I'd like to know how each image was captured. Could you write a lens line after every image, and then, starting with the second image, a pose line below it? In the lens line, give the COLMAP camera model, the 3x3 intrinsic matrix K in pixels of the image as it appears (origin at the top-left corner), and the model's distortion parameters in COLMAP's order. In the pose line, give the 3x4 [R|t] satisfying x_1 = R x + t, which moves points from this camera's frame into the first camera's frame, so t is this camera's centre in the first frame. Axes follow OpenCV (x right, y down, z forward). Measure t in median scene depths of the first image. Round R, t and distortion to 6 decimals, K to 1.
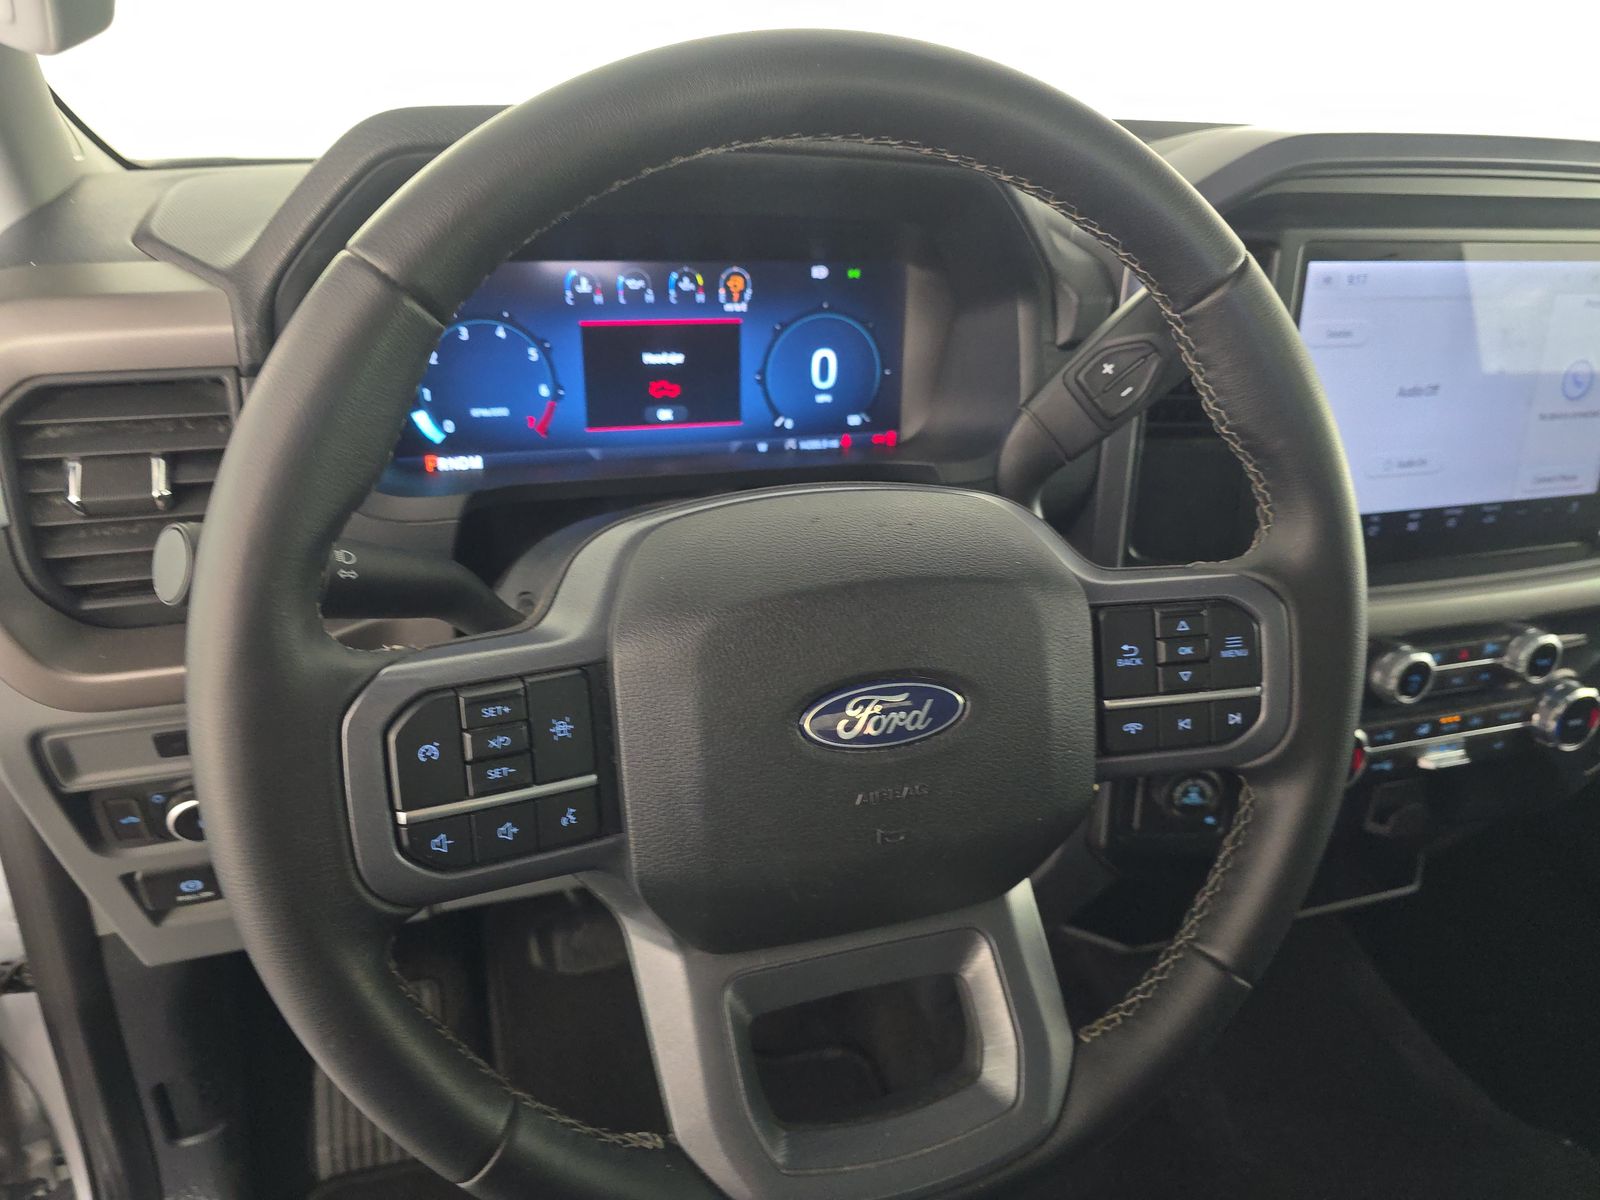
lens RADIAL K [[1076.4, 0, 793.8], [0, 1076.4, 615.1], [0, 0, 1]] dist [0.051269, -0.023450]
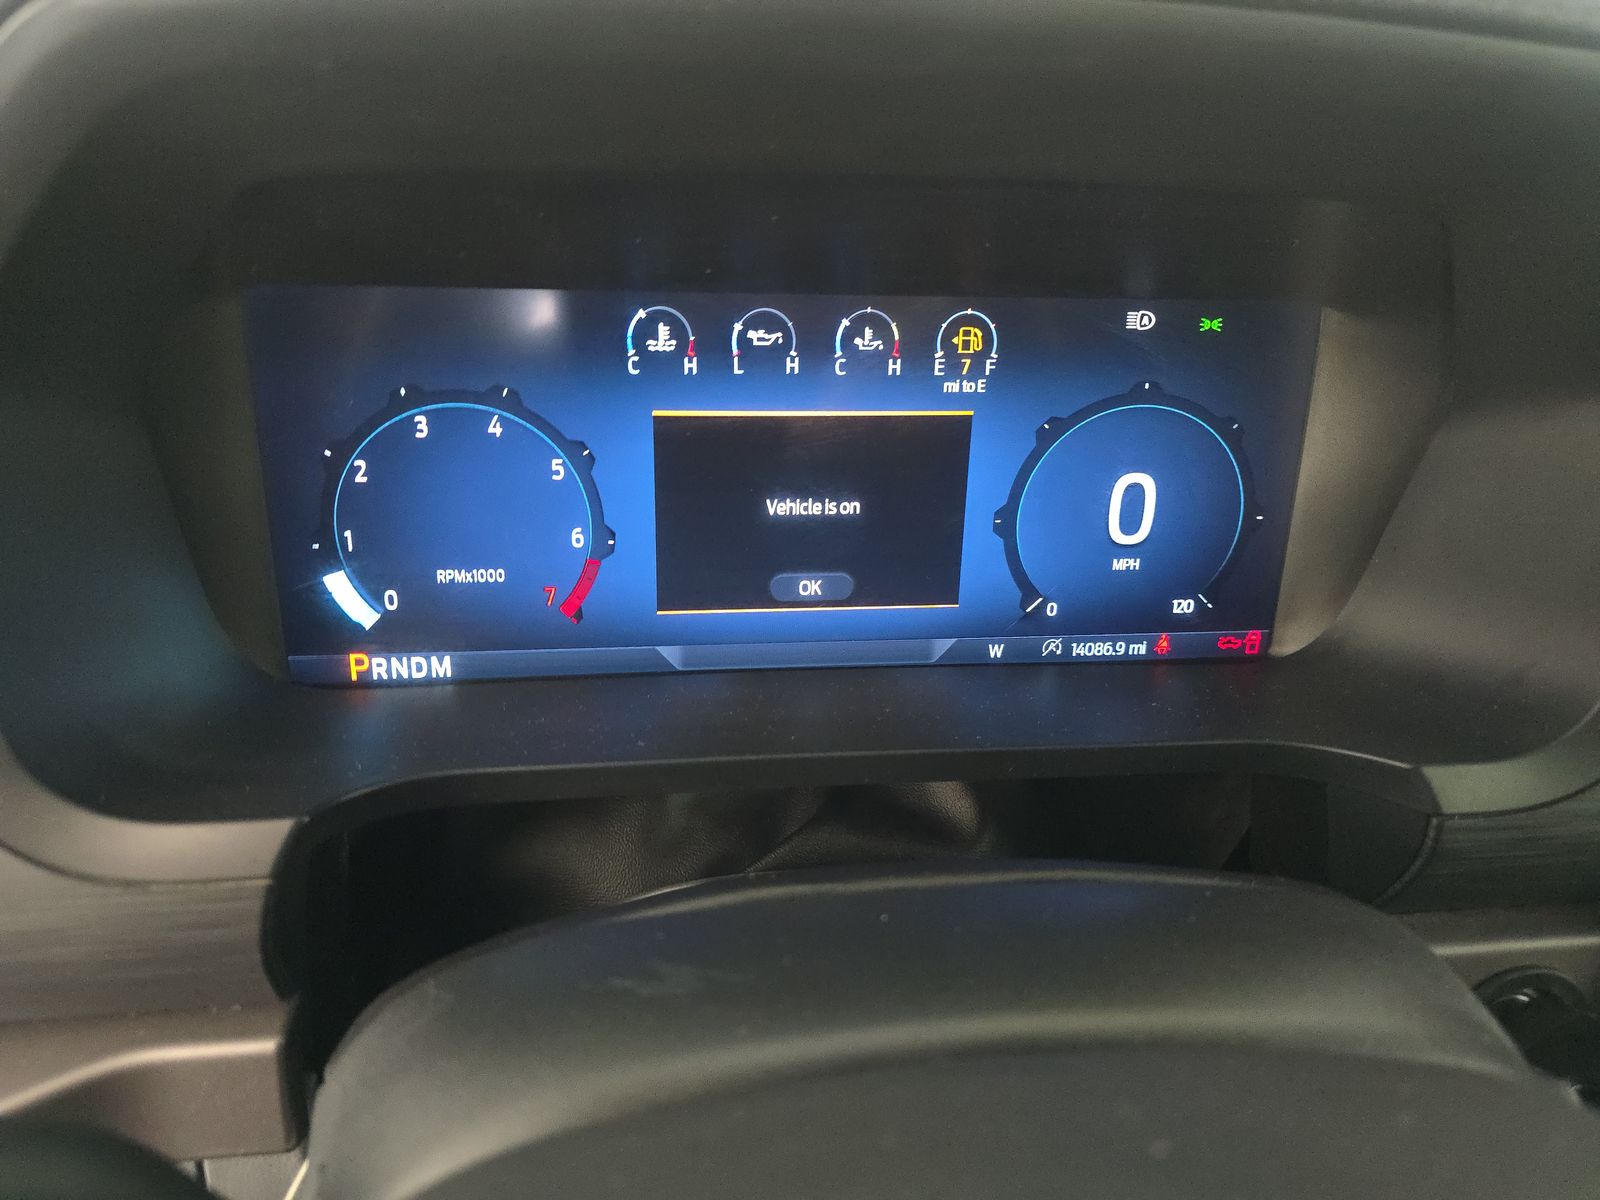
lens RADIAL K [[1076.4, 0, 807.9], [0, 1076.4, 611.9], [0, 0, 1]] dist [0.051269, -0.023450]
pose [[0.978026, 0.074590, -0.194684, -0.020548], [-0.081602, 0.996265, -0.028238, -0.170693], [0.191850, 0.043504, 0.980460, 0.529914]]
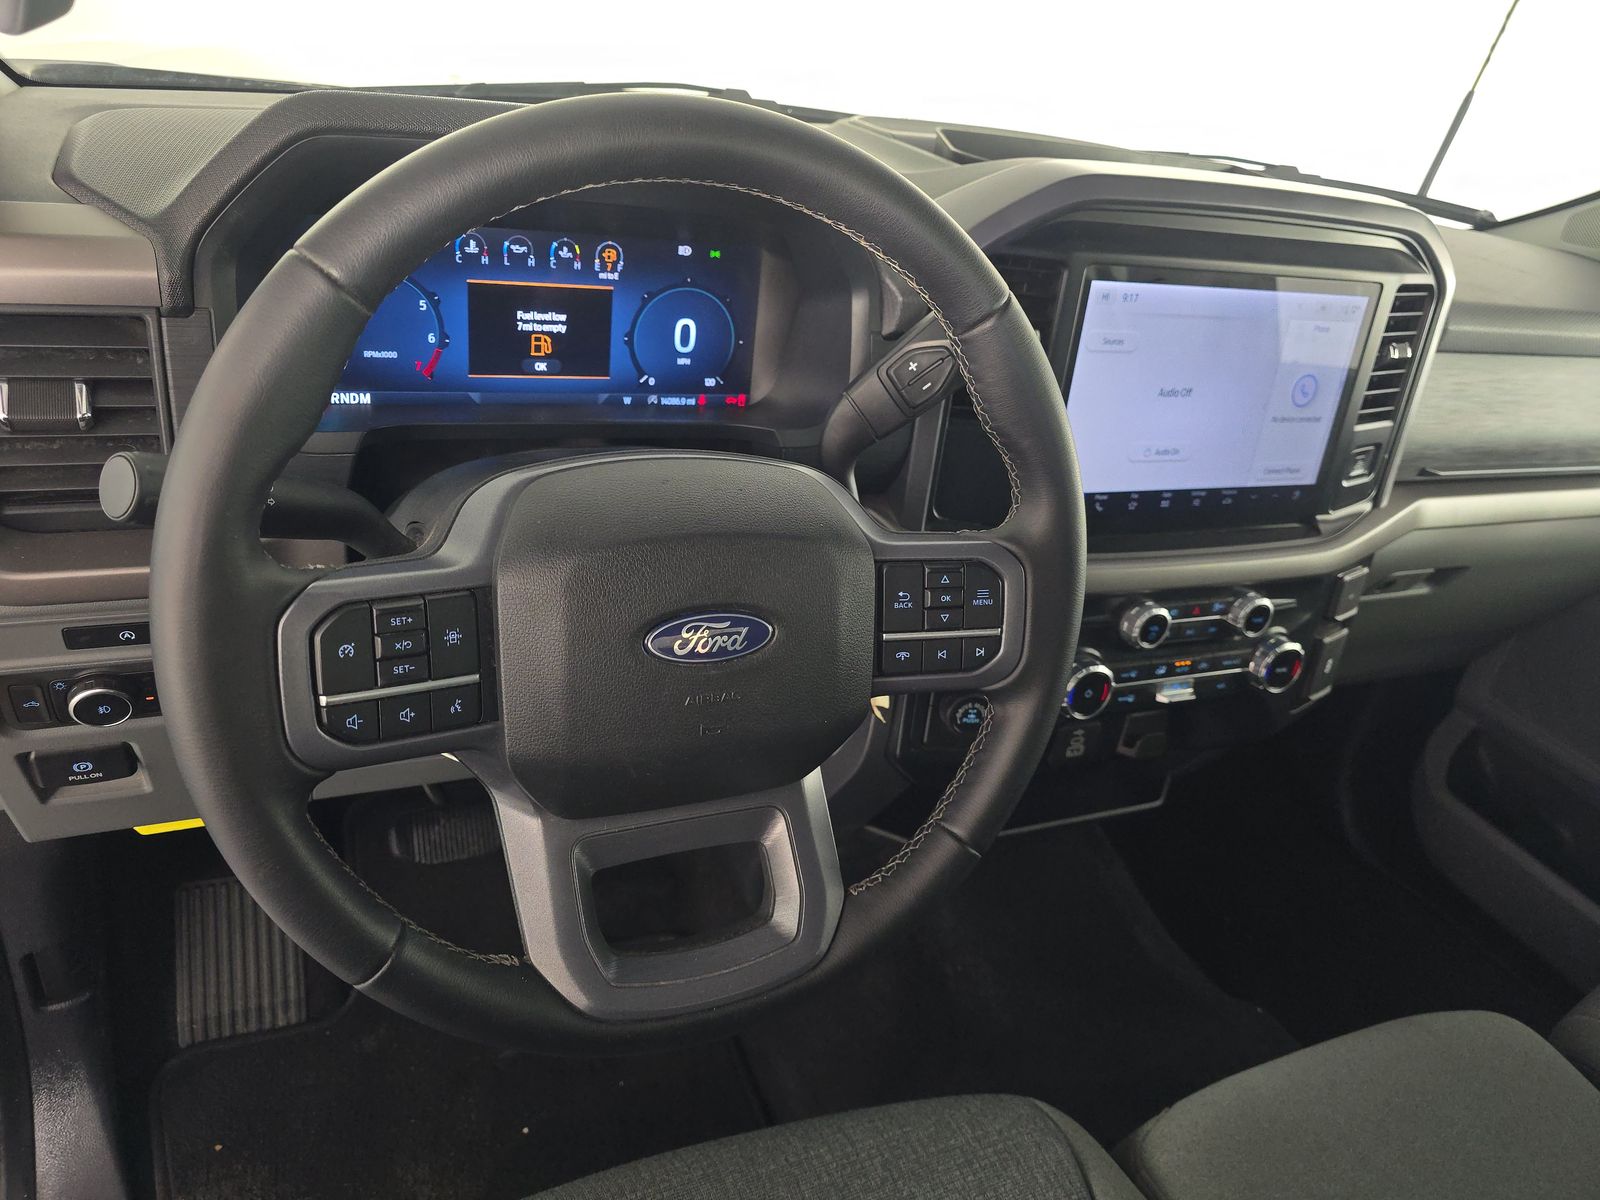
lens RADIAL K [[1076.4, 0, 791.9], [0, 1076.4, 590.0], [0, 0, 1]] dist [0.051269, -0.023450]
pose [[0.990686, 0.048709, 0.127158, 0.008579], [-0.054059, 0.997777, 0.038962, -0.011996], [-0.124977, -0.045473, 0.991117, -0.173364]]
